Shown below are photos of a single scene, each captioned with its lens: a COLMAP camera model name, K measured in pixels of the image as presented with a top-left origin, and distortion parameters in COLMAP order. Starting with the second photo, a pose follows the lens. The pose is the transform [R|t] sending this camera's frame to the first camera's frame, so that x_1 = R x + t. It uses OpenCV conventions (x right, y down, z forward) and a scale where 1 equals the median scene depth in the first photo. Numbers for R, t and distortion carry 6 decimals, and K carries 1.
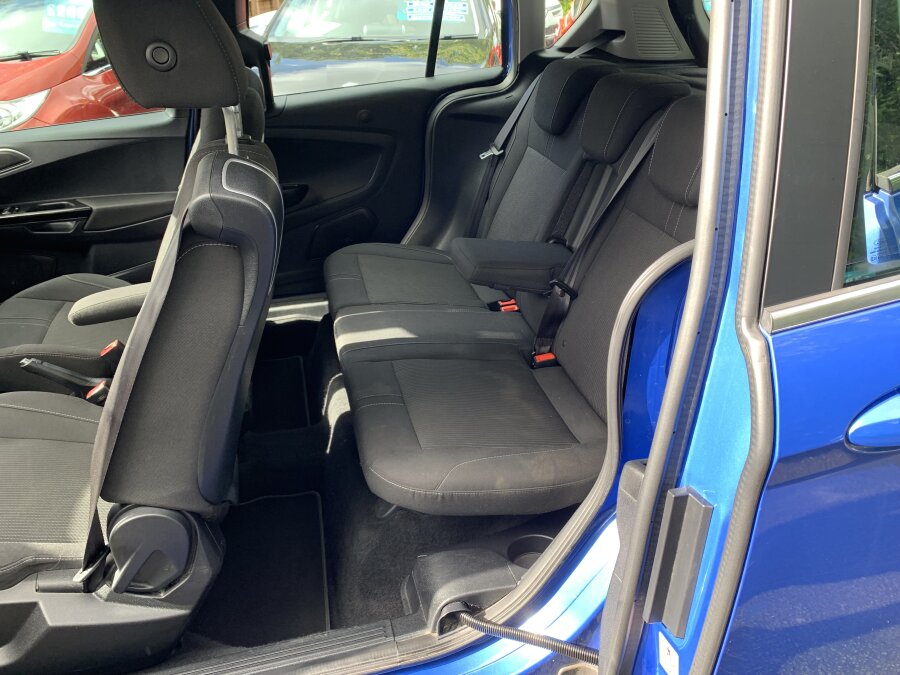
lens RADIAL K [[687.7, 0, 448.4], [0, 687.7, 330.6], [0, 0, 1]] dist [0.003100, 0.002511]
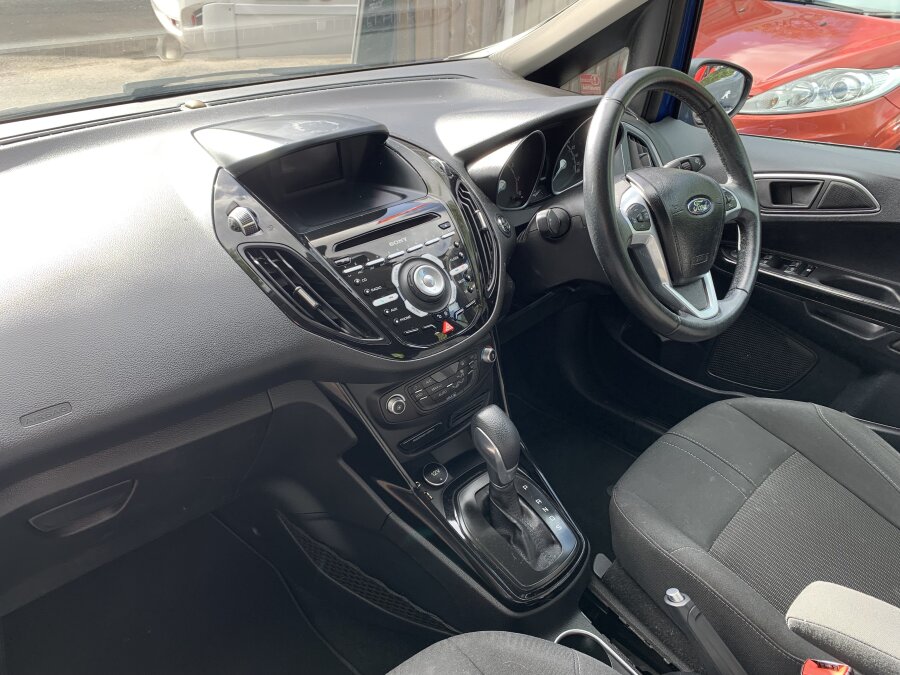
lens RADIAL K [[687.7, 0, 450.3], [0, 687.7, 334.5], [0, 0, 1]] dist [0.003100, 0.002511]
pose [[0.501235, 0.458405, -0.733913, -0.326230], [-0.410670, 0.872566, 0.264536, -0.166278], [0.761652, 0.168801, 0.625614, 0.402505]]
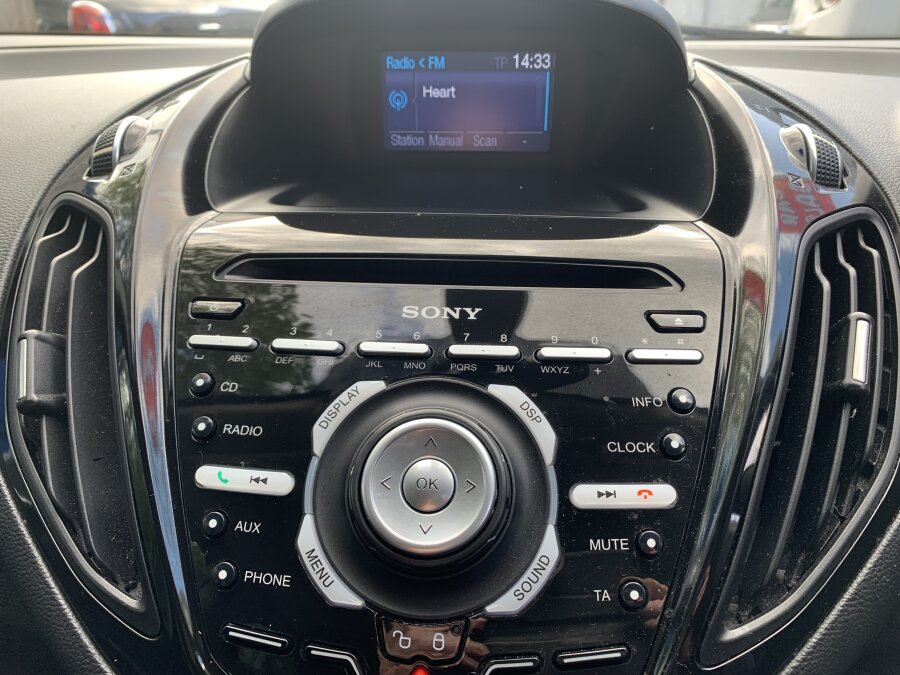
lens RADIAL K [[687.7, 0, 450.1], [0, 687.7, 337.8], [0, 0, 1]] dist [0.003100, 0.002511]
pose [[-0.312687, 0.397409, -0.862724, -0.590078], [-0.428391, 0.751645, 0.501508, -0.148093], [0.847766, 0.526398, -0.064784, 0.661628]]
